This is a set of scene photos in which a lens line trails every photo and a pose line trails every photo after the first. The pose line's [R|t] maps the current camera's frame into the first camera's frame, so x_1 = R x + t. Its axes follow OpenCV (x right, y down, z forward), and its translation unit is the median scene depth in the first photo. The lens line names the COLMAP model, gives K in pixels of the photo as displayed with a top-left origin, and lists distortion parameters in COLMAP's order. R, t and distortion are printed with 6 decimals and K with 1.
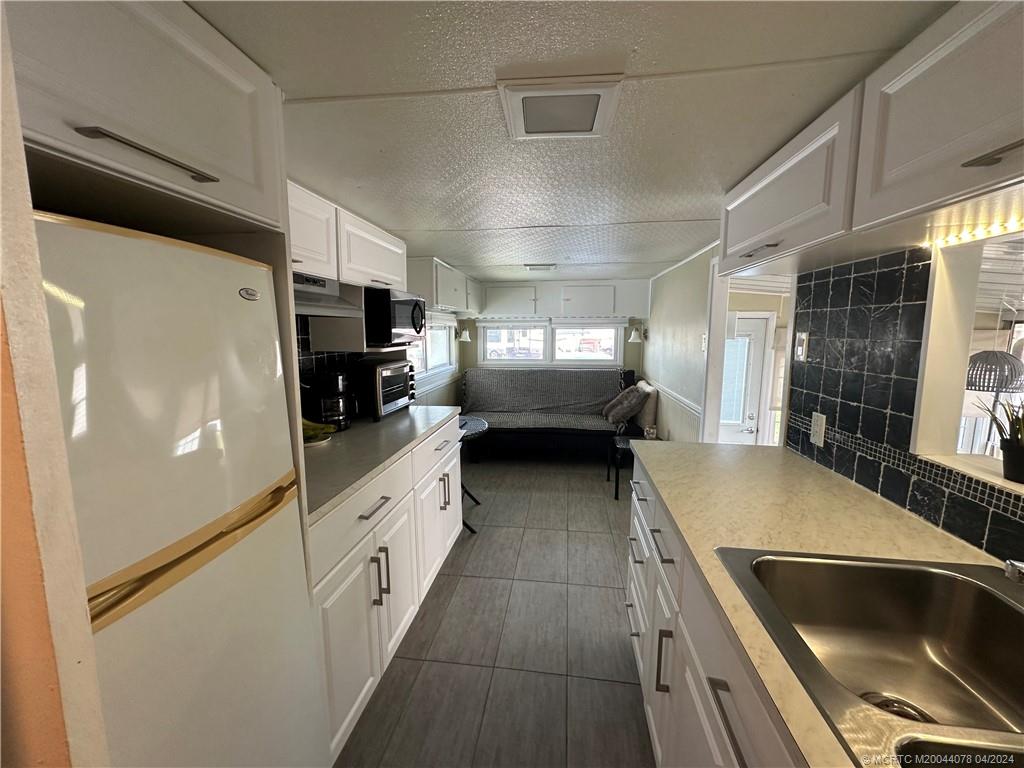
lens RADIAL K [[408.8, 0, 511.9], [0, 408.8, 383.2], [0, 0, 1]] dist [-0.004352, 0.000151]
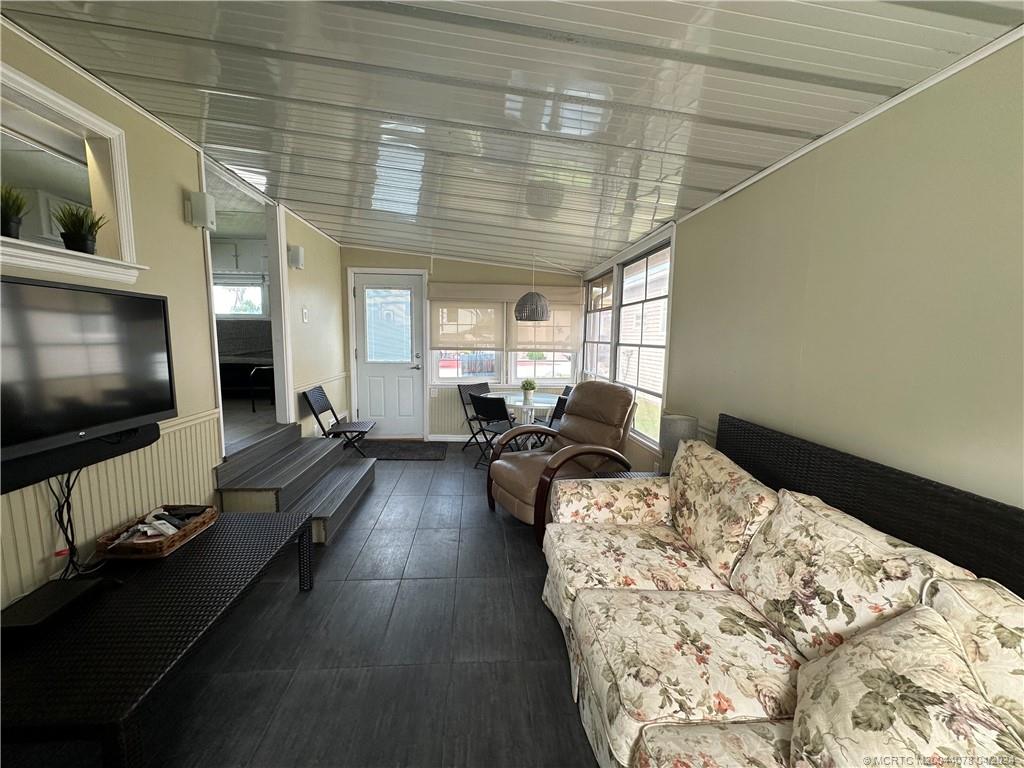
lens RADIAL K [[408.8, 0, 511.7], [0, 408.8, 382.5], [0, 0, 1]] dist [-0.004352, 0.000151]
pose [[0.975210, -0.014468, 0.220806, 0.585401], [0.018005, 0.999740, -0.014016, 0.183944], [-0.220546, 0.017645, 0.975217, -0.257785]]
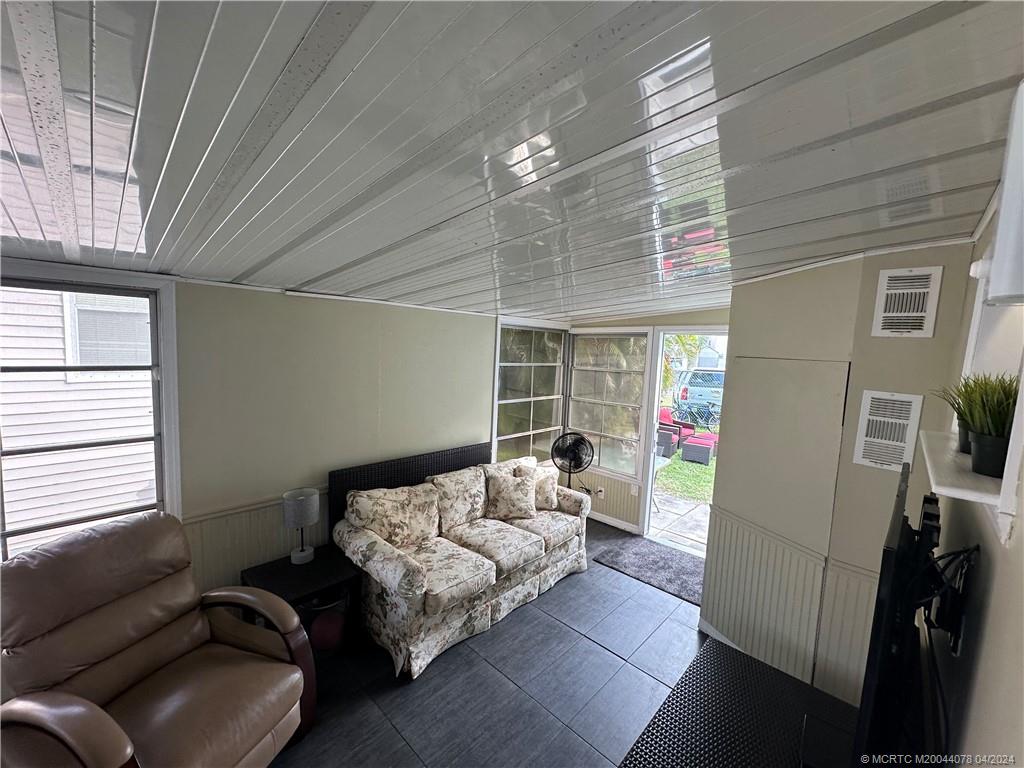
lens RADIAL K [[408.8, 0, 506.5], [0, 408.8, 383.3], [0, 0, 1]] dist [-0.004352, 0.000151]
pose [[-0.797319, -0.092902, 0.596366, 0.345793], [0.034659, 0.979405, 0.198910, -0.043015], [-0.602562, 0.179264, -0.777678, 0.507035]]
